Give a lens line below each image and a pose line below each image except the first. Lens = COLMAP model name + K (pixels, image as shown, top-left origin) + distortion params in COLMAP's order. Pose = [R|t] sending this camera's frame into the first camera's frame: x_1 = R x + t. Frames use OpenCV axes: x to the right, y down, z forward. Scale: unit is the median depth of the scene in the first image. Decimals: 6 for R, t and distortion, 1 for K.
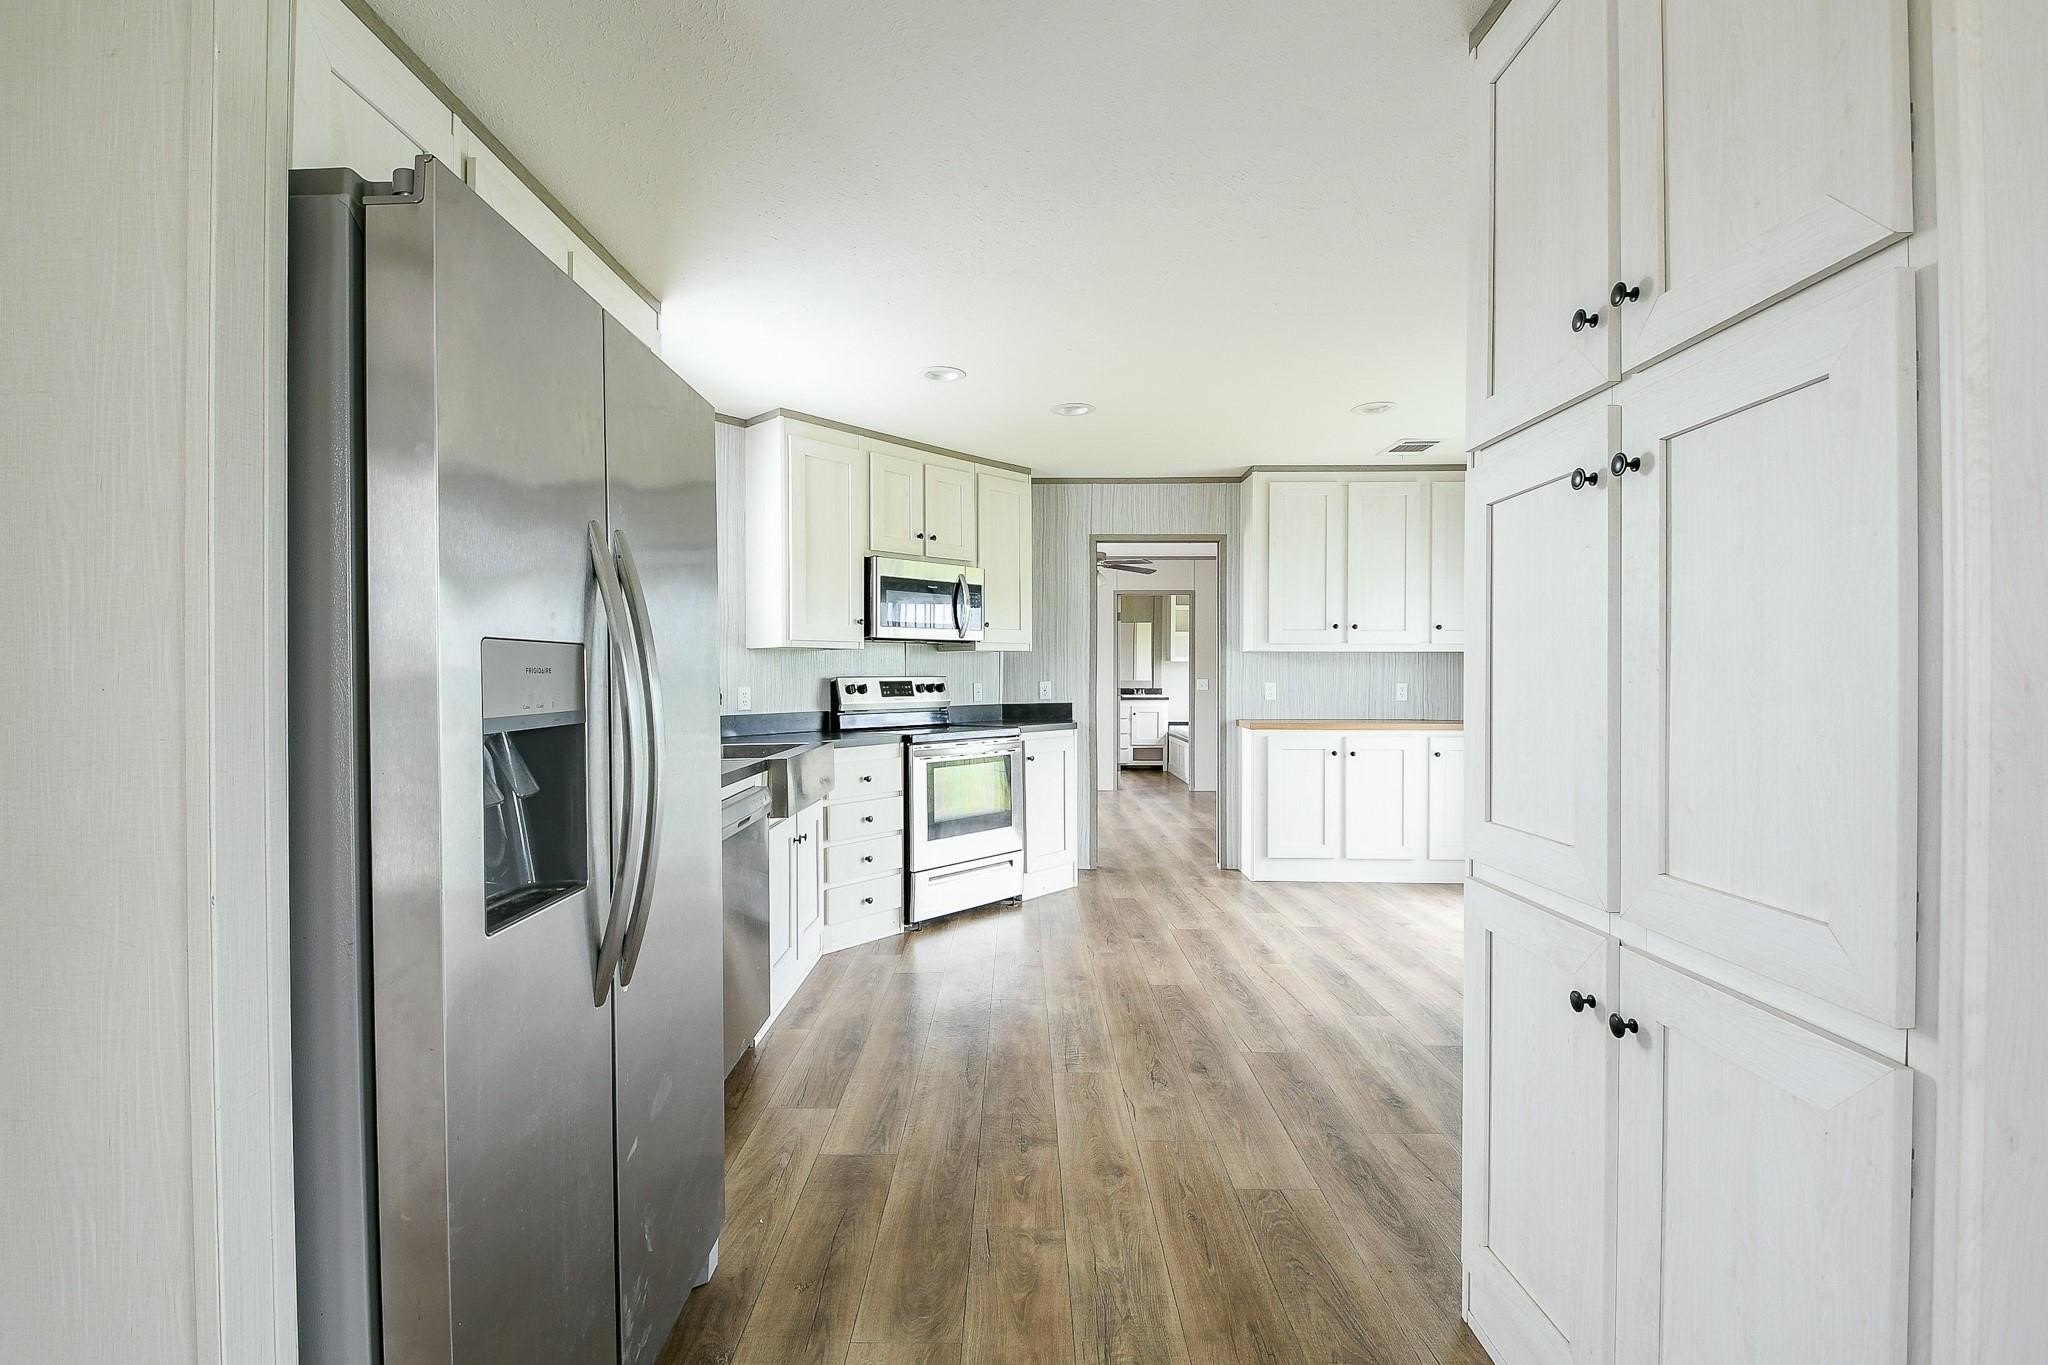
lens RADIAL K [[912.4, 0, 1000.1], [0, 912.4, 670.3], [0, 0, 1]] dist [0.010908, -0.014316]
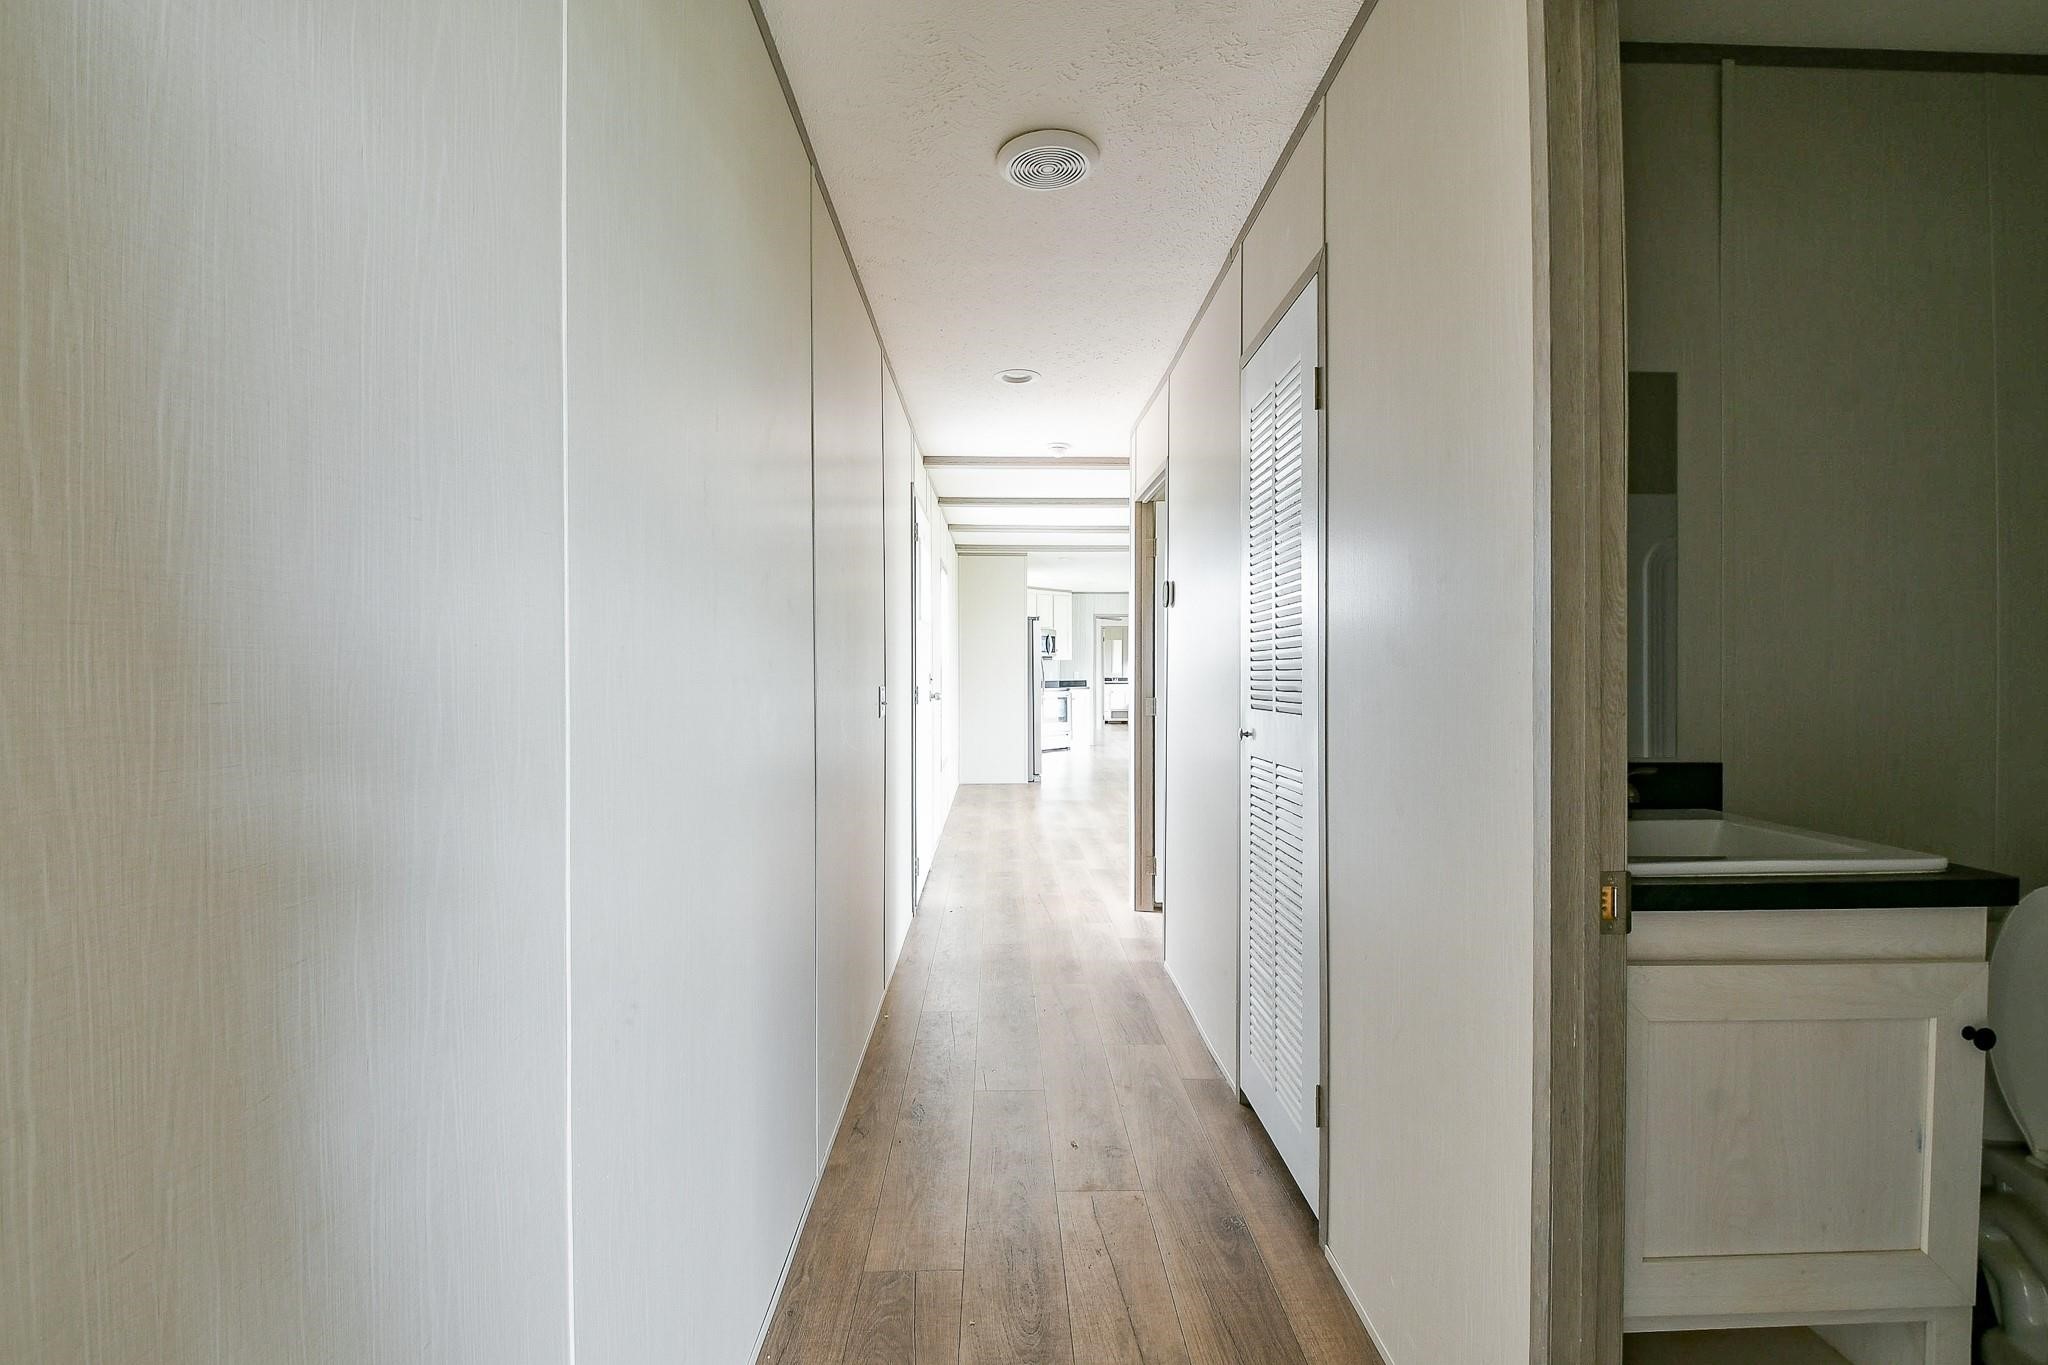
lens RADIAL K [[861.0, 0, 1028.0], [0, 861.0, 677.4], [0, 0, 1]] dist [-0.001856, -0.000206]
pose [[0.998806, -0.002594, 0.048780, -0.264300], [0.002114, 0.999949, 0.009884, 0.005159], [-0.048804, -0.009769, 0.998761, -1.789522]]
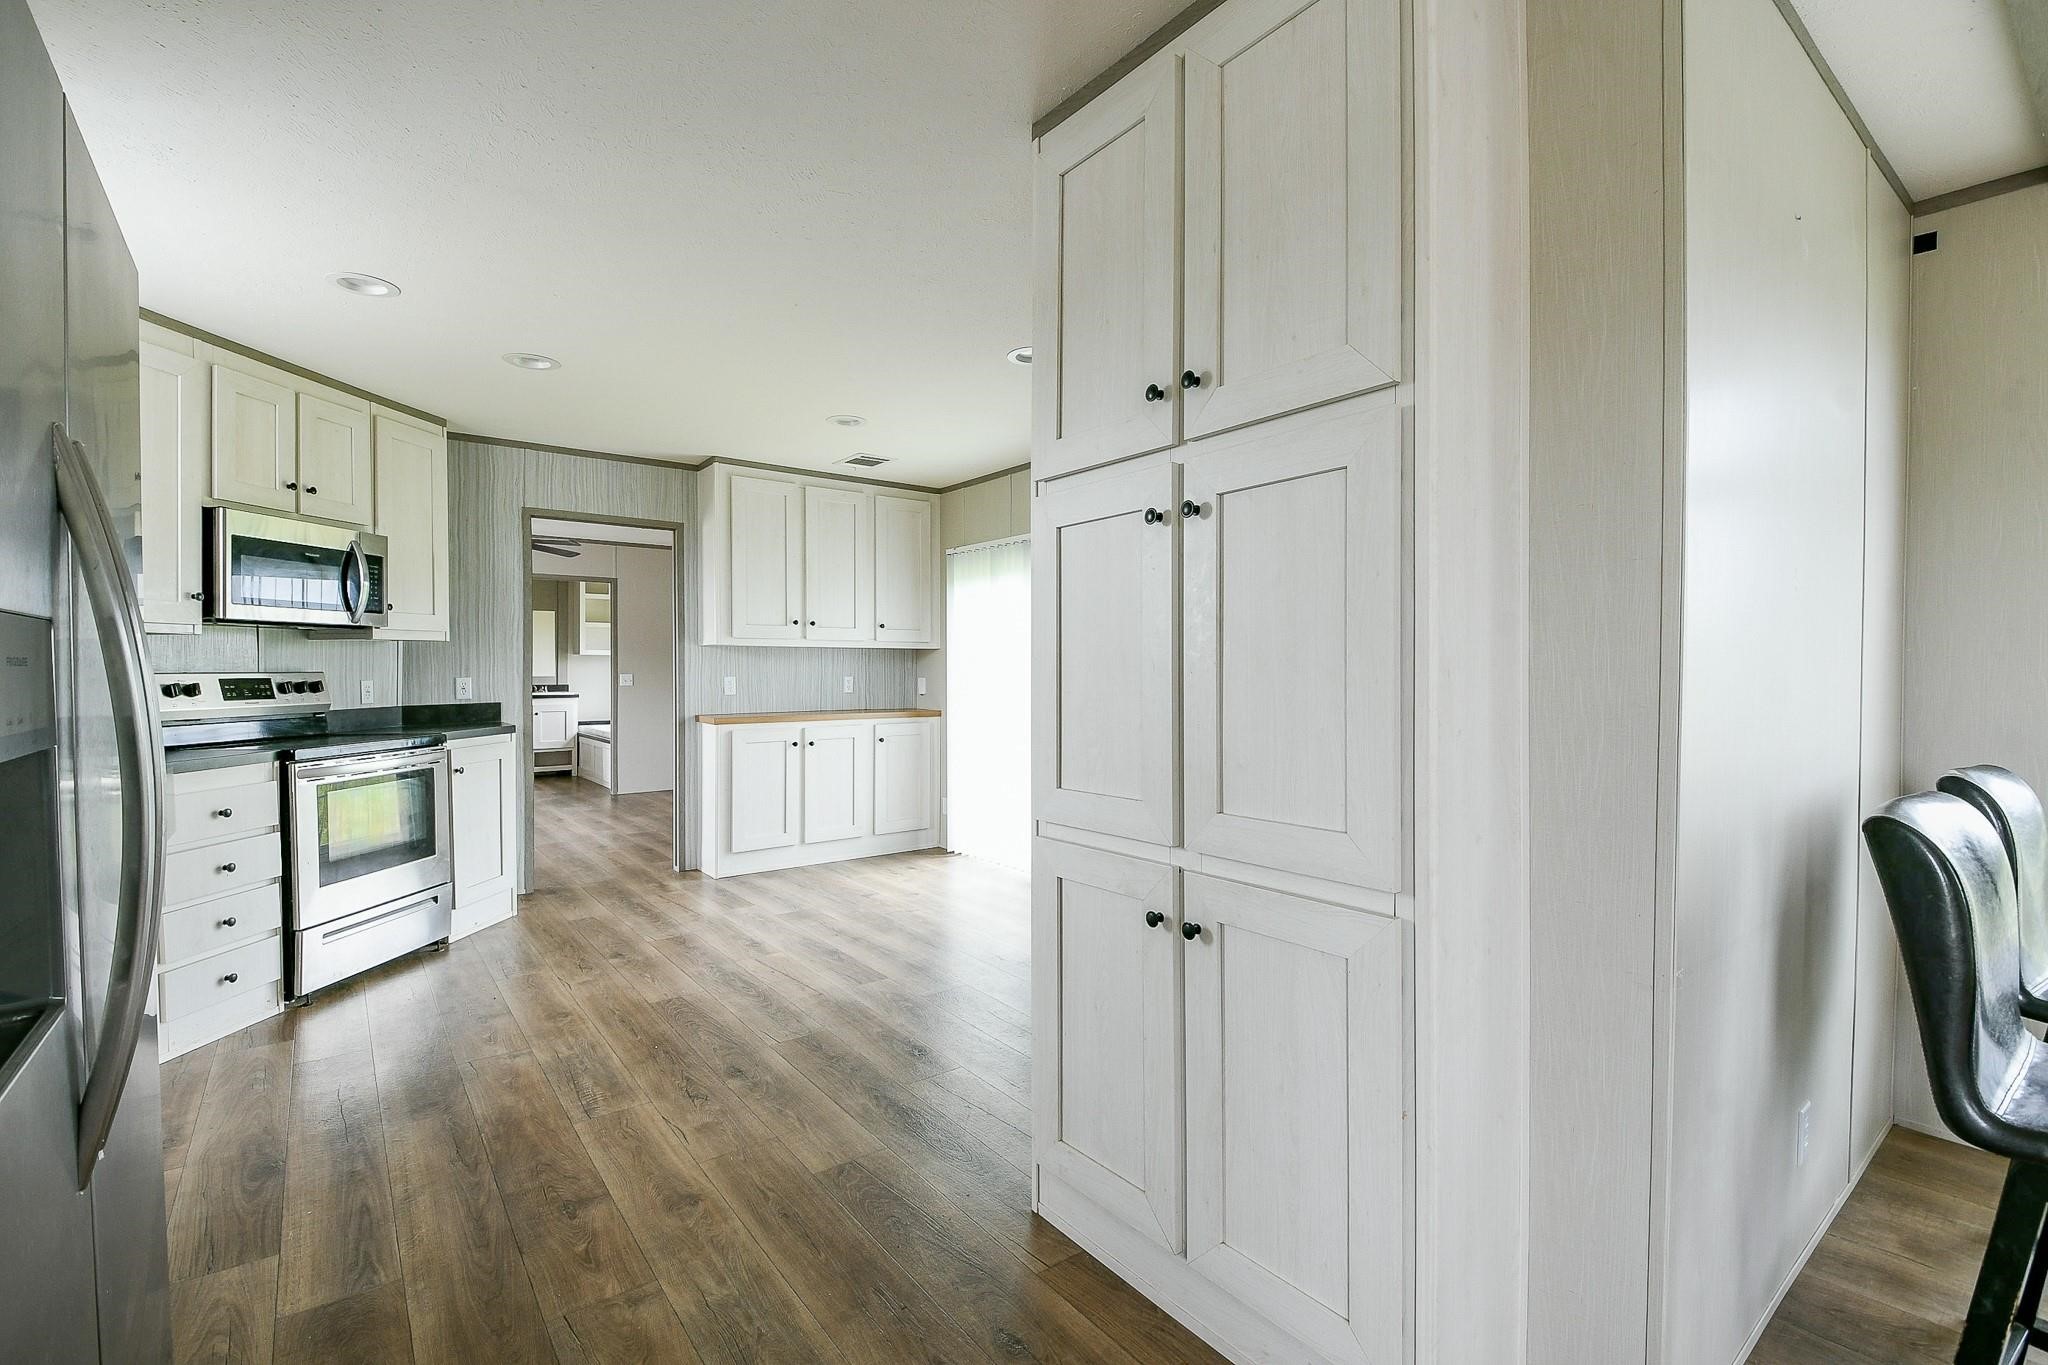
lens RADIAL K [[912.4, 0, 1021.2], [0, 912.4, 673.7], [0, 0, 1]] dist [0.010908, -0.014316]
pose [[0.781803, -0.005267, 0.623504, -0.099597], [-0.000700, 0.999956, 0.009326, 0.000525], [-0.623525, -0.007728, 0.781765, 0.033515]]
